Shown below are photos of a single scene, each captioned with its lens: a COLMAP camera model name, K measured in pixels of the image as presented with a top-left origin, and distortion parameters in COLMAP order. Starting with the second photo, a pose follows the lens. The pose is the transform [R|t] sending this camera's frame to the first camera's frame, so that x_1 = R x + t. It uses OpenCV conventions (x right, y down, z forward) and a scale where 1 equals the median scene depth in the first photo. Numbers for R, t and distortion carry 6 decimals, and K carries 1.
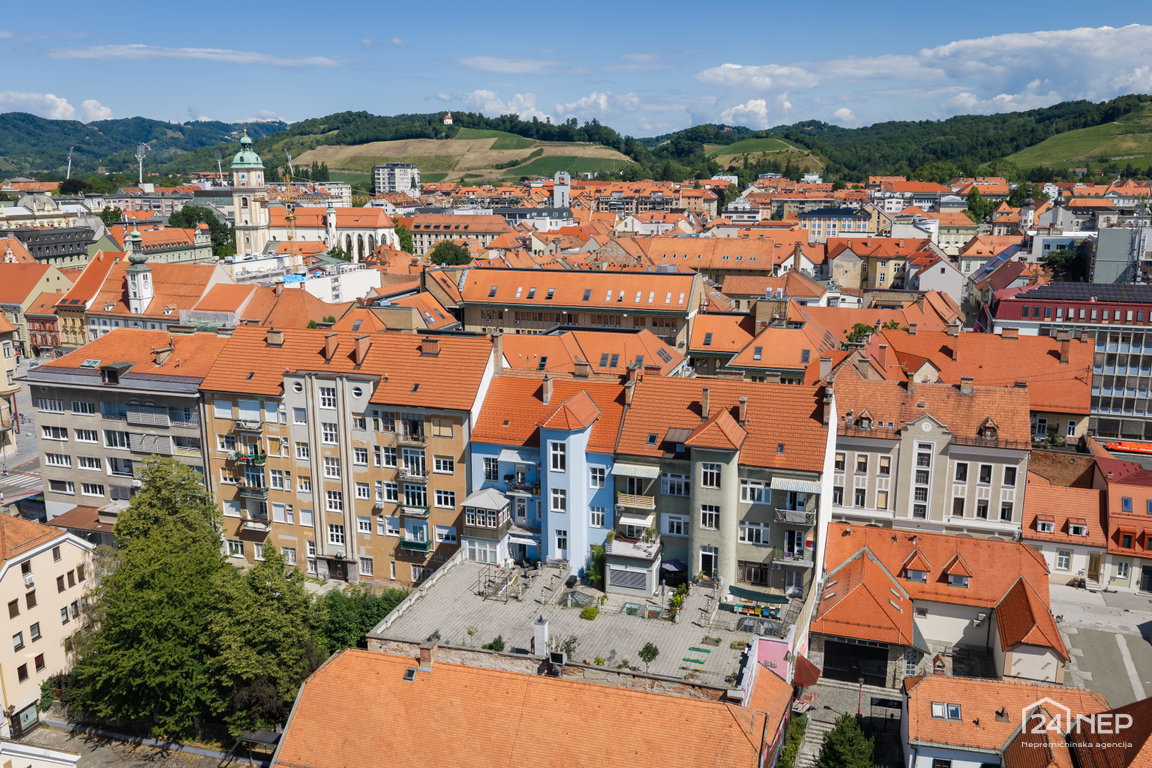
lens RADIAL K [[950.0, 0, 583.5], [0, 950.0, 387.6], [0, 0, 1]] dist [0.009346, -0.025003]
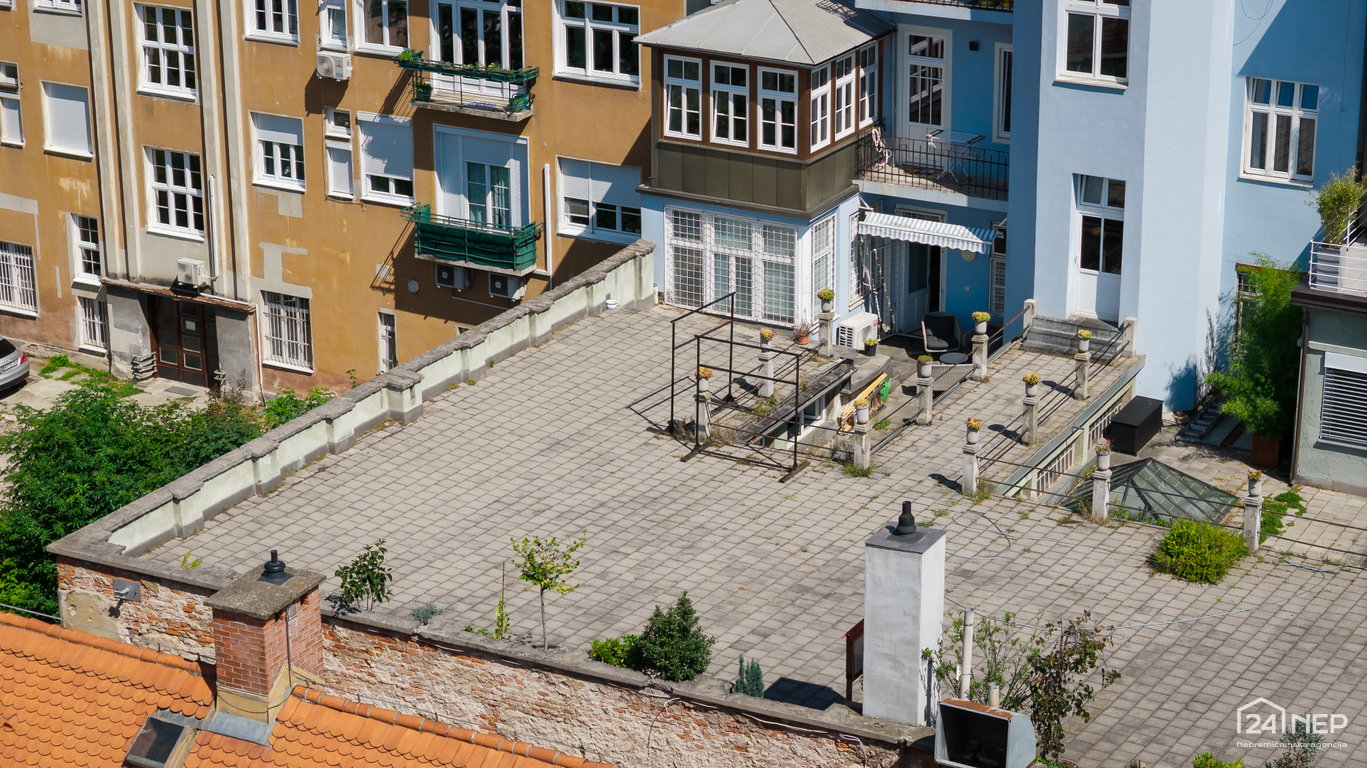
lens RADIAL K [[2746.0, 0, 688.2], [0, 2746.0, 379.8], [0, 0, 1]] dist [-0.135266, 0.000000]
pose [[0.976218, 0.068200, -0.205785, 0.014628], [-0.042321, 0.990917, 0.127639, 0.118833], [0.212621, -0.115895, 0.970237, 0.385440]]
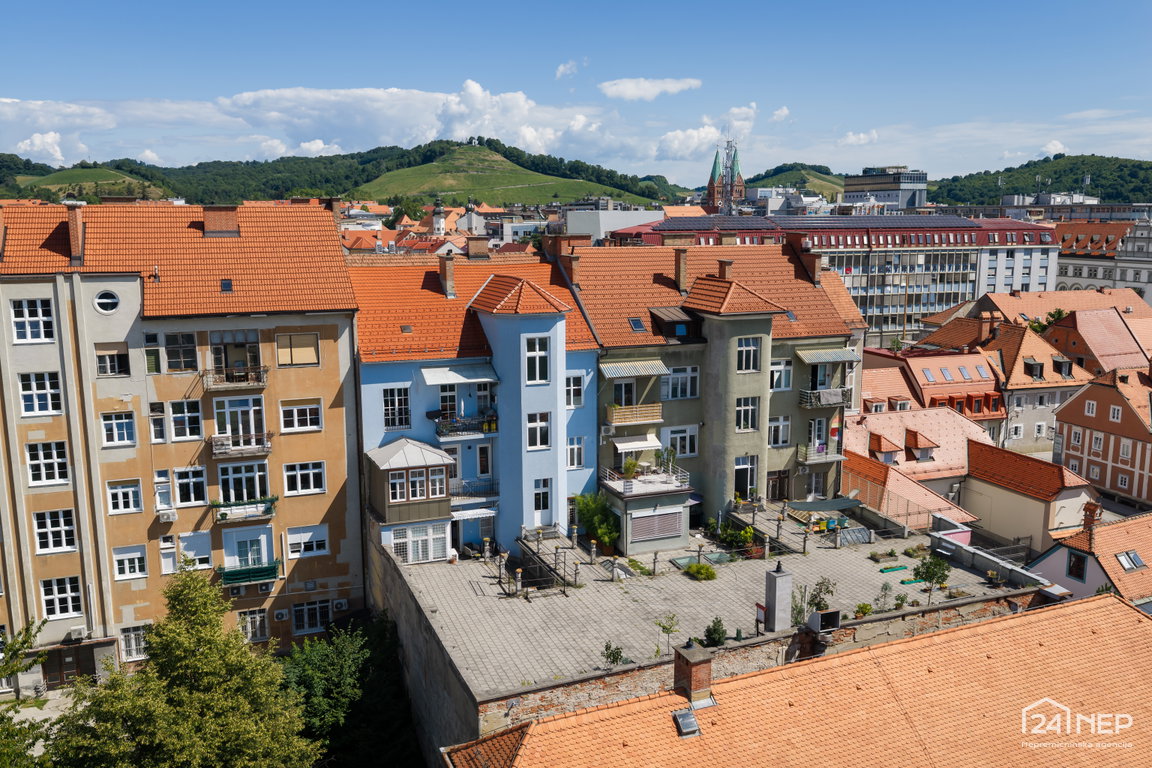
lens RADIAL K [[950.0, 0, 583.8], [0, 950.0, 390.2], [0, 0, 1]] dist [0.009346, -0.025003]
pose [[0.781313, -0.113810, 0.613675, -0.376524], [0.139876, 0.990153, 0.005544, 0.089790], [-0.608263, 0.081507, 0.789539, 0.467277]]
